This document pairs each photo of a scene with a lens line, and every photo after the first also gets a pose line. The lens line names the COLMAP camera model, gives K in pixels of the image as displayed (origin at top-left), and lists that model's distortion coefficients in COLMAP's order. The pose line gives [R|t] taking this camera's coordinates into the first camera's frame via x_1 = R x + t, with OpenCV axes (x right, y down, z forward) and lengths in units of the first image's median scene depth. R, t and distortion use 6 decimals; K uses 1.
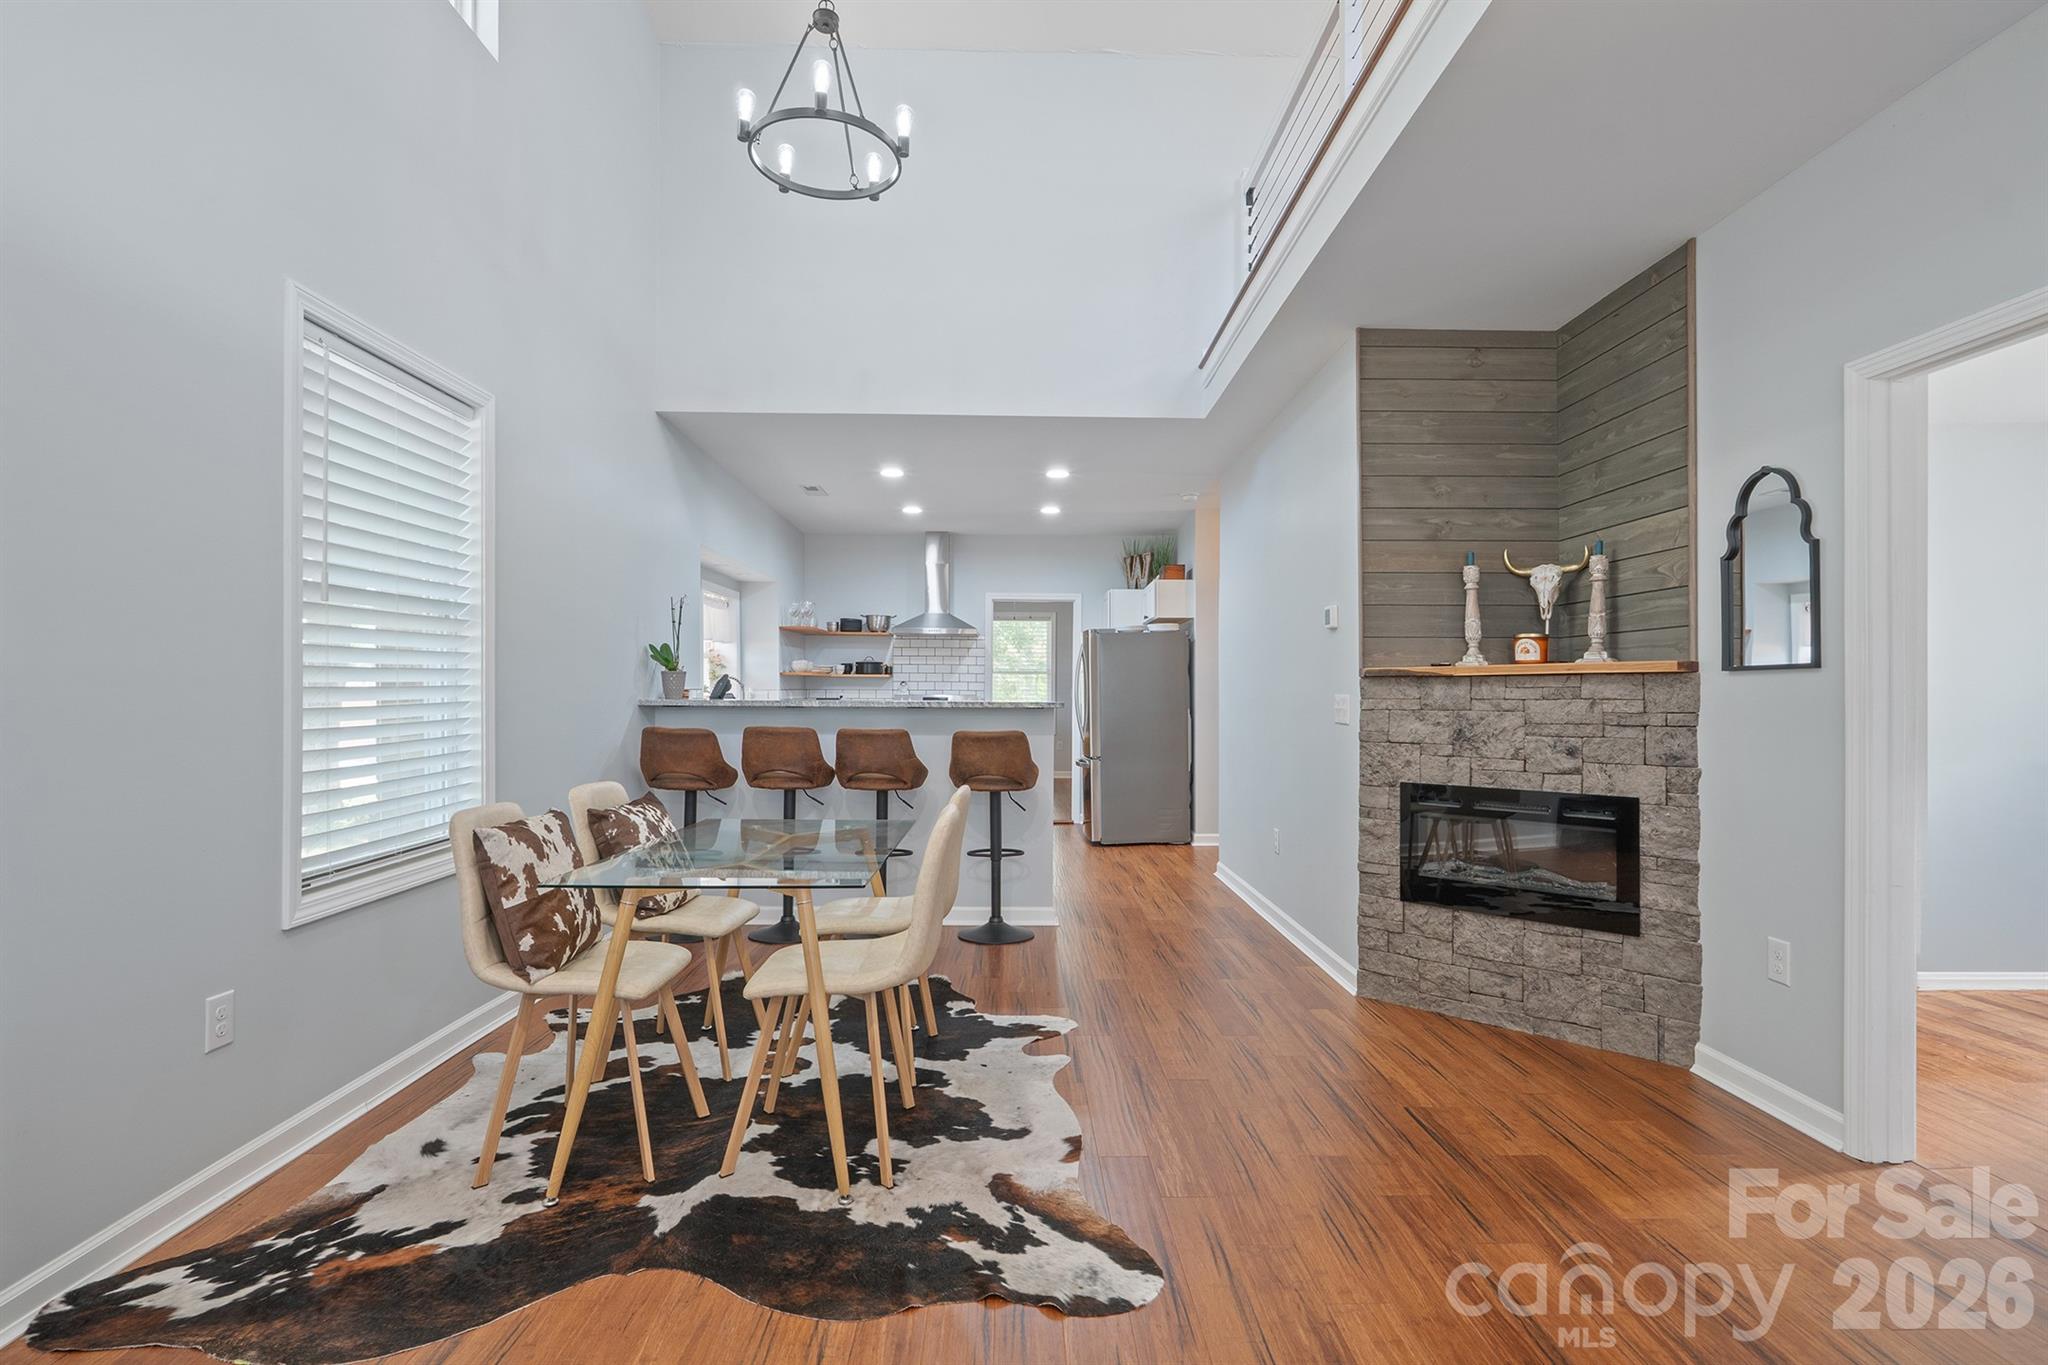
lens RADIAL K [[990.1, 0, 1035.6], [0, 990.1, 689.3], [0, 0, 1]] dist [-0.006847, -0.000506]
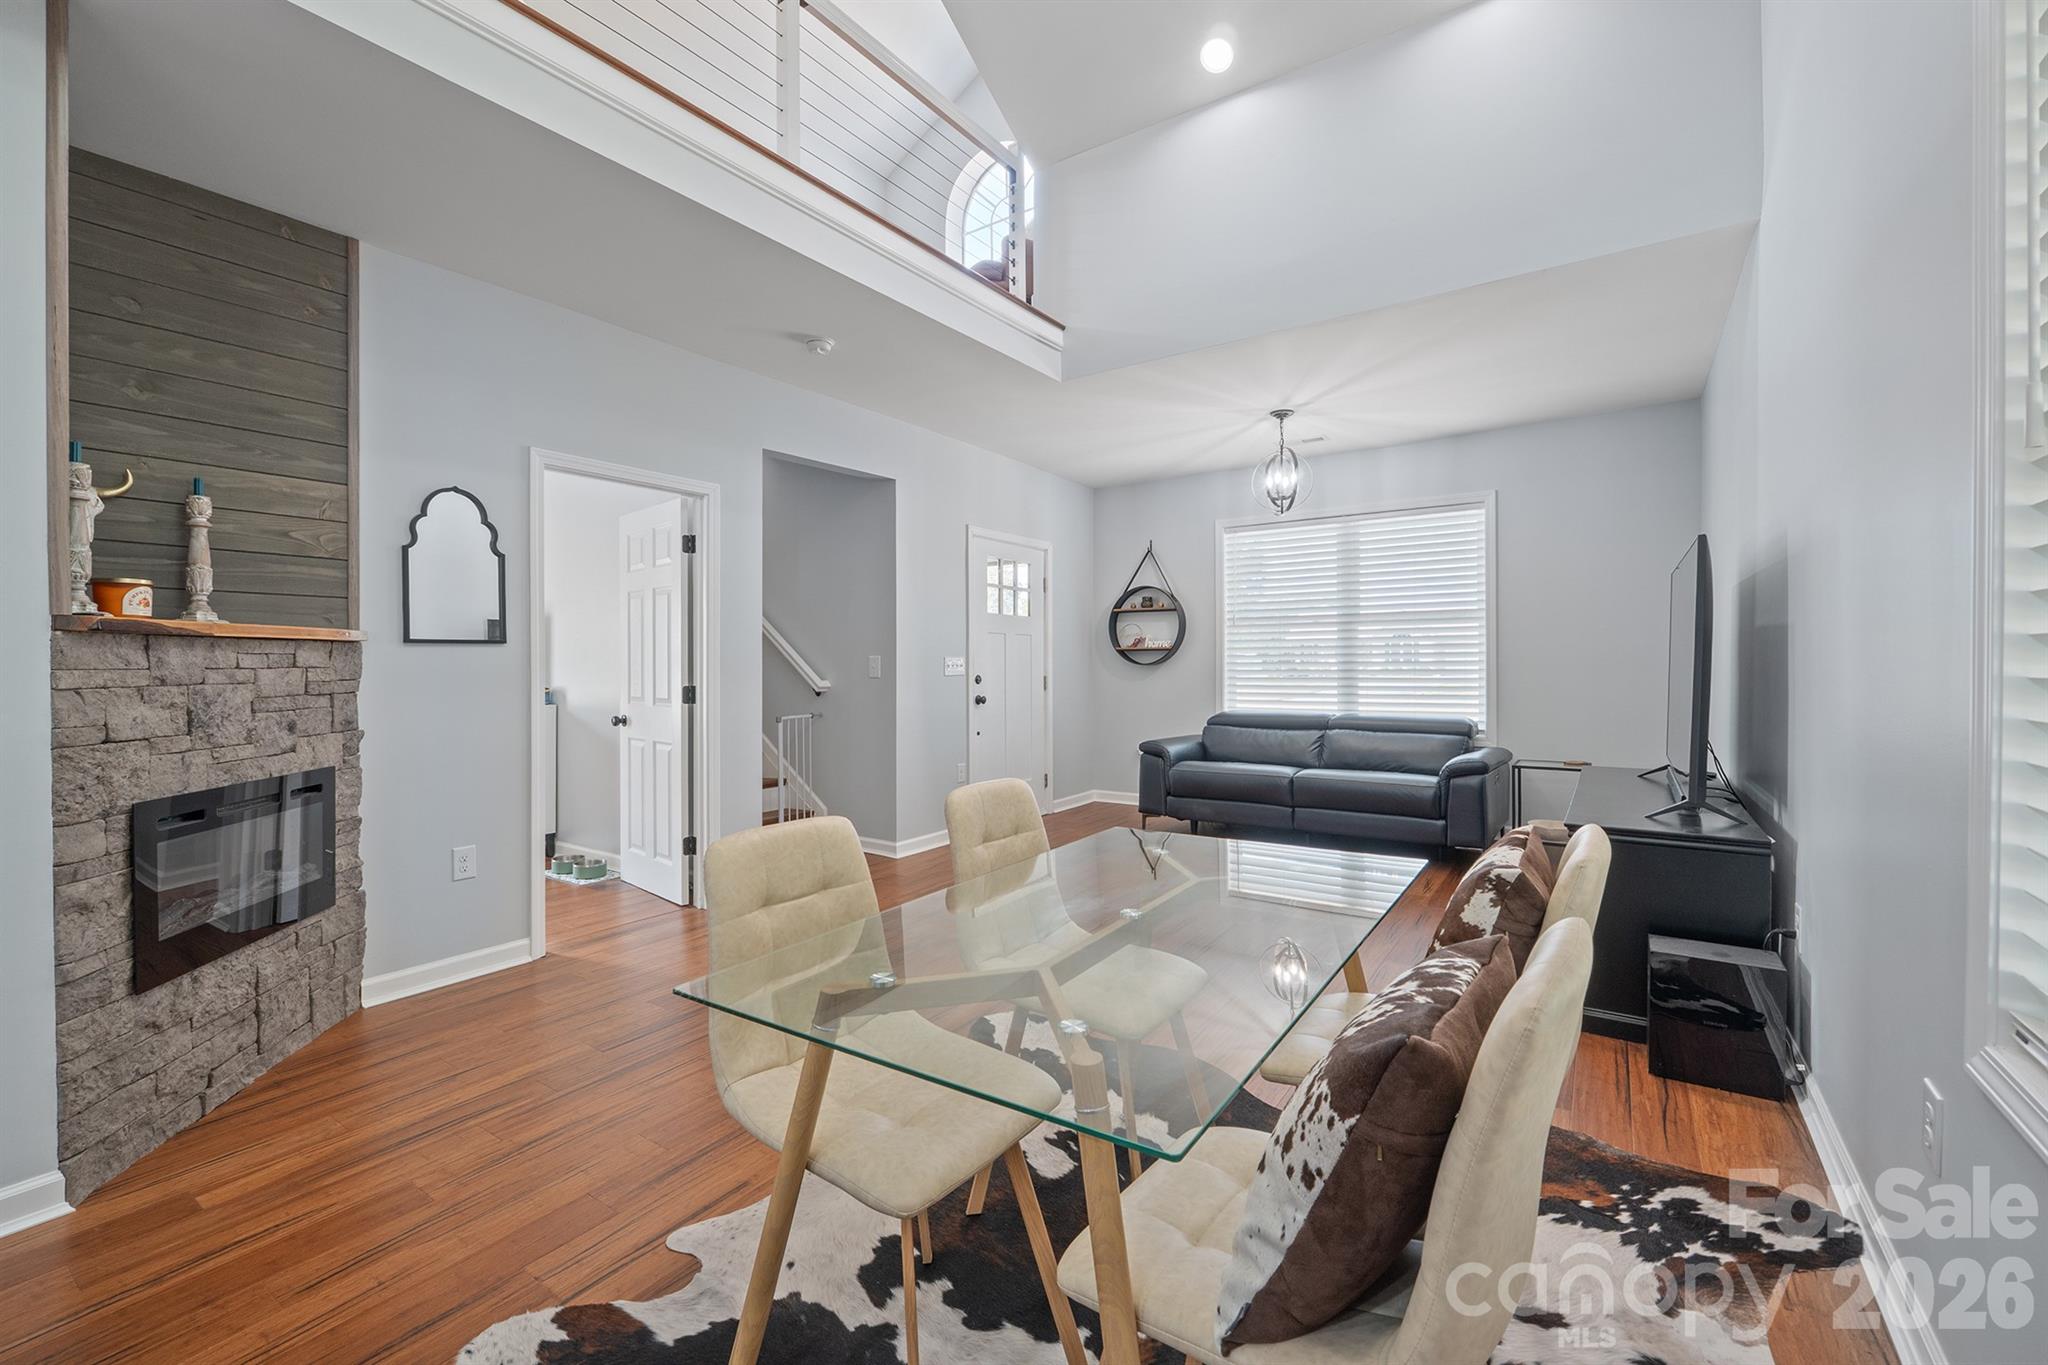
lens RADIAL K [[859.0, 0, 1028.6], [0, 859.0, 672.2], [0, 0, 1]] dist [-0.004914, -0.000030]
pose [[-0.815800, -0.003242, 0.578325, -0.422602], [0.000759, 0.999977, 0.006676, 0.009201], [-0.578333, 0.005885, -0.815779, 1.190310]]
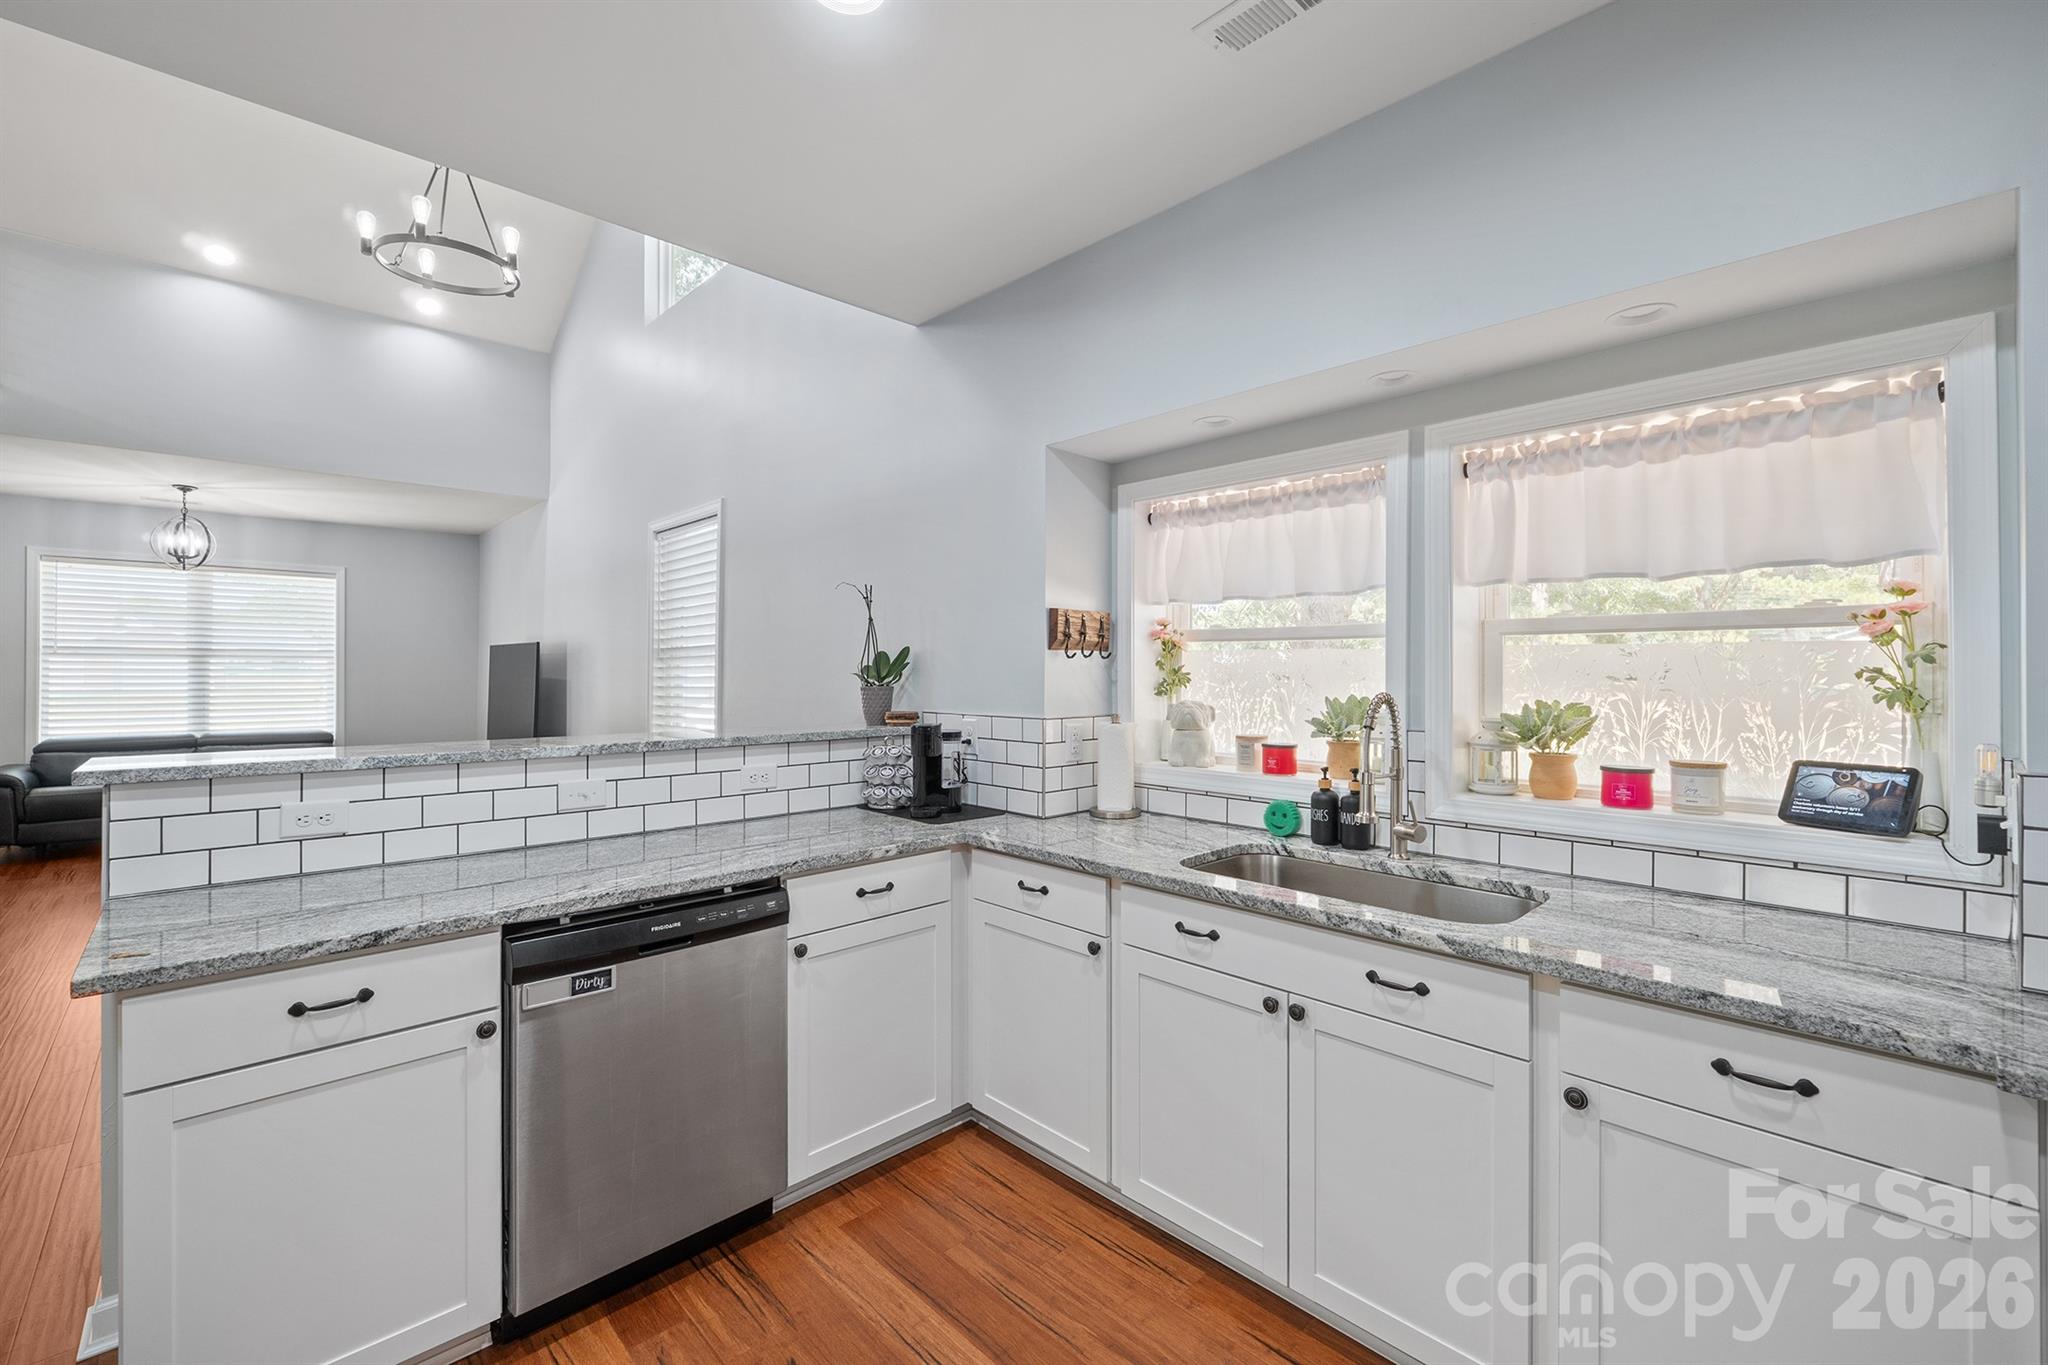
lens RADIAL K [[859.0, 0, 1025.0], [0, 859.0, 669.9], [0, 0, 1]] dist [-0.004914, -0.000030]
pose [[-0.738172, -0.010247, -0.674535, -0.019586], [-0.004757, 0.999939, -0.009984, -0.036460], [0.674596, -0.004161, -0.738175, 2.214027]]
